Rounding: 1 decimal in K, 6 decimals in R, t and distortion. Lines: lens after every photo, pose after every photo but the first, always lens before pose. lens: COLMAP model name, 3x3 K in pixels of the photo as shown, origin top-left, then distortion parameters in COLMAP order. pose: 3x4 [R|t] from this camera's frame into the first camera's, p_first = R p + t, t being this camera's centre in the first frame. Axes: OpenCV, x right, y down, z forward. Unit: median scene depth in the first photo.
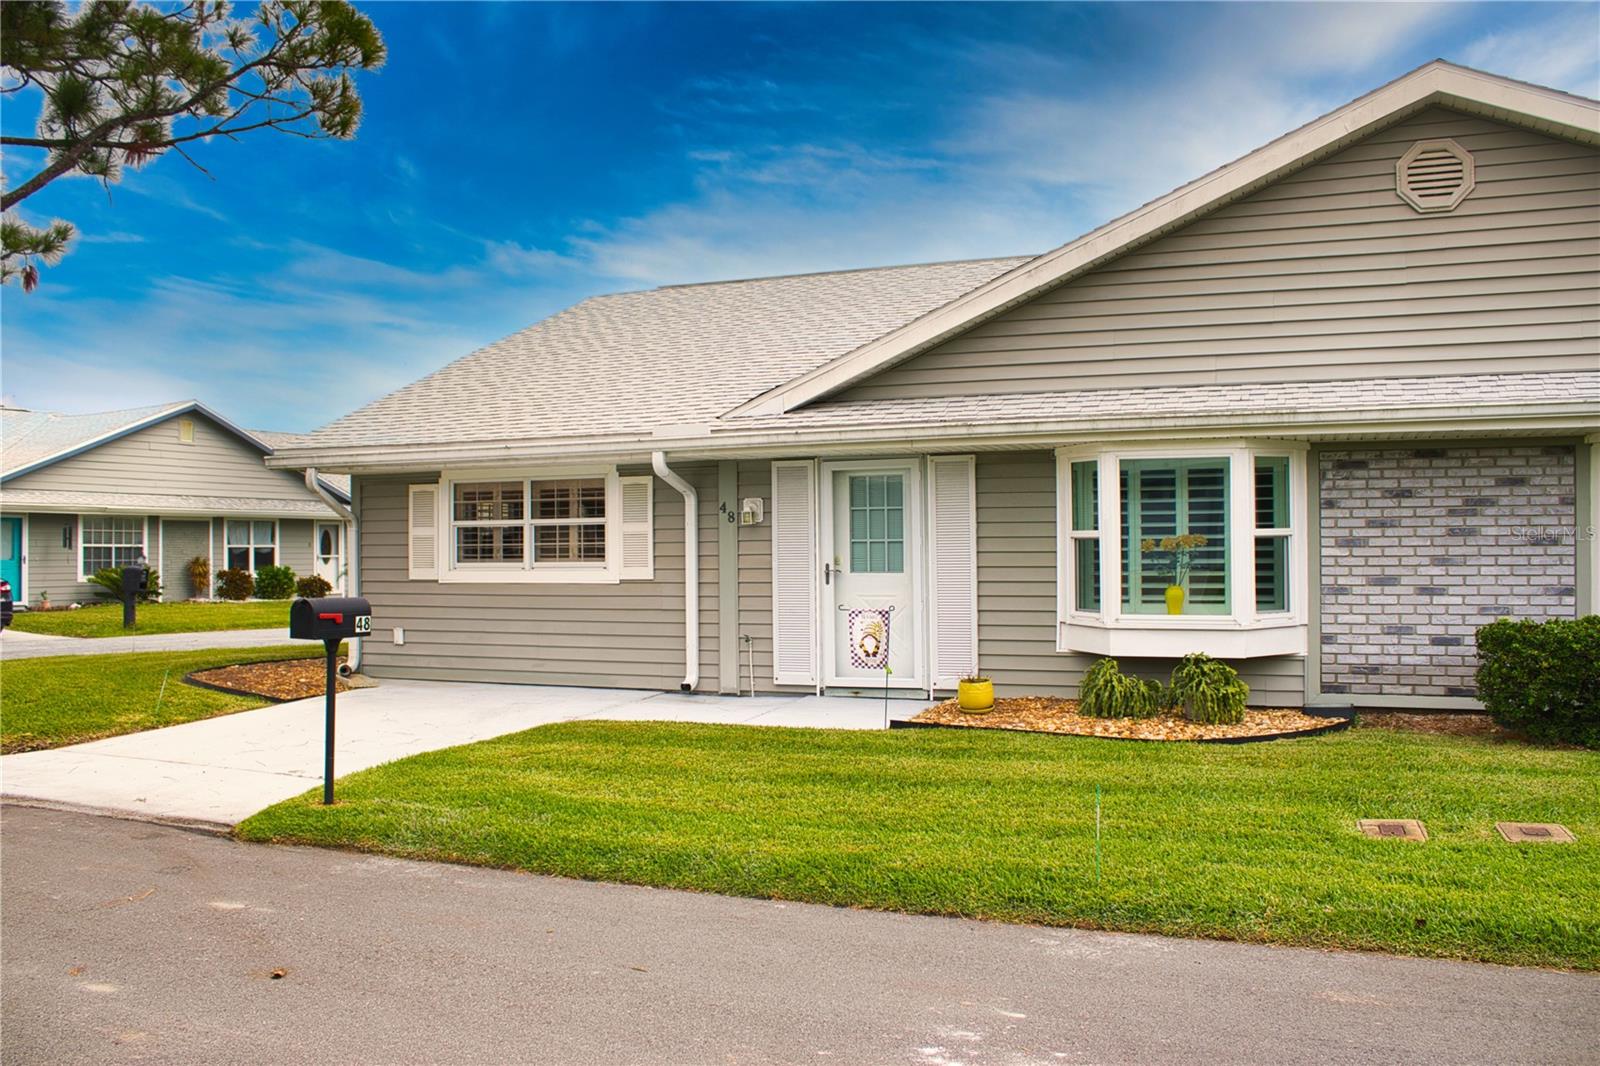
lens RADIAL K [[1335.4, 0, 800.0], [0, 1335.4, 533.0], [0, 0, 1]] dist [-0.165800, 0.142159]
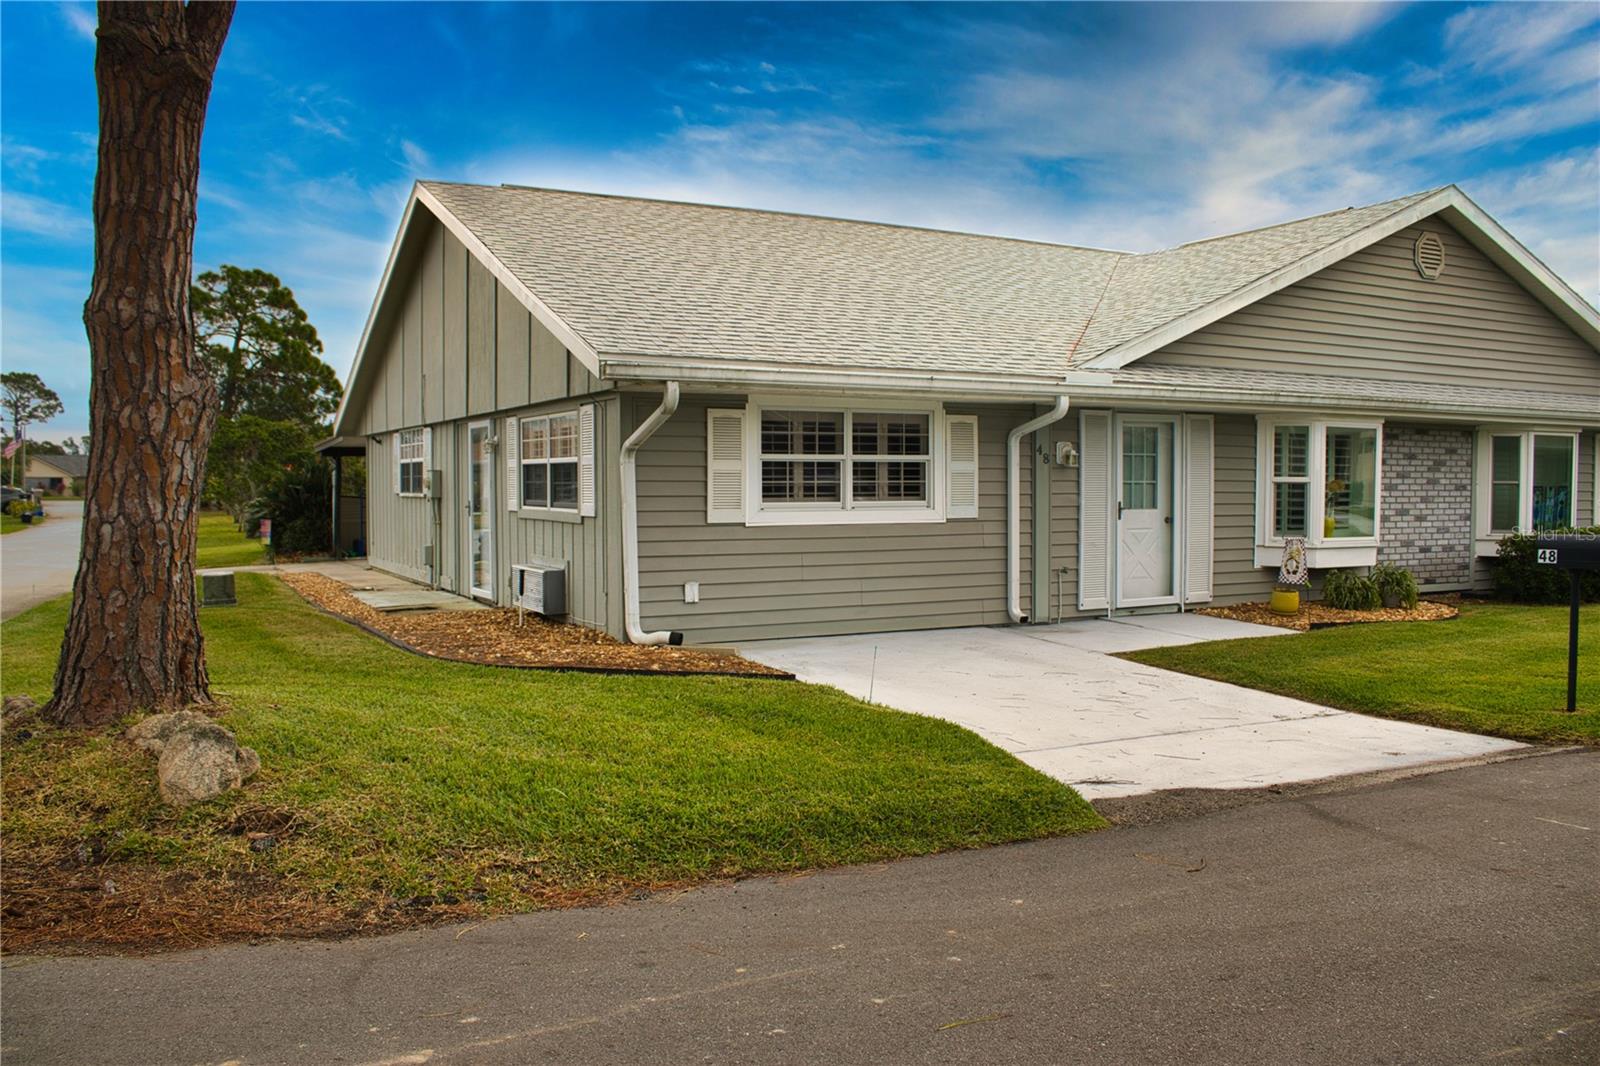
lens RADIAL K [[1335.4, 0, 800.0], [0, 1335.4, 533.0], [0, 0, 1]] dist [-0.165800, 0.142159]
pose [[0.642789, -0.020008, 0.765782, -0.968507], [-0.012049, 0.999271, 0.036223, 0.011212], [-0.765949, -0.032510, 0.642079, 0.448042]]
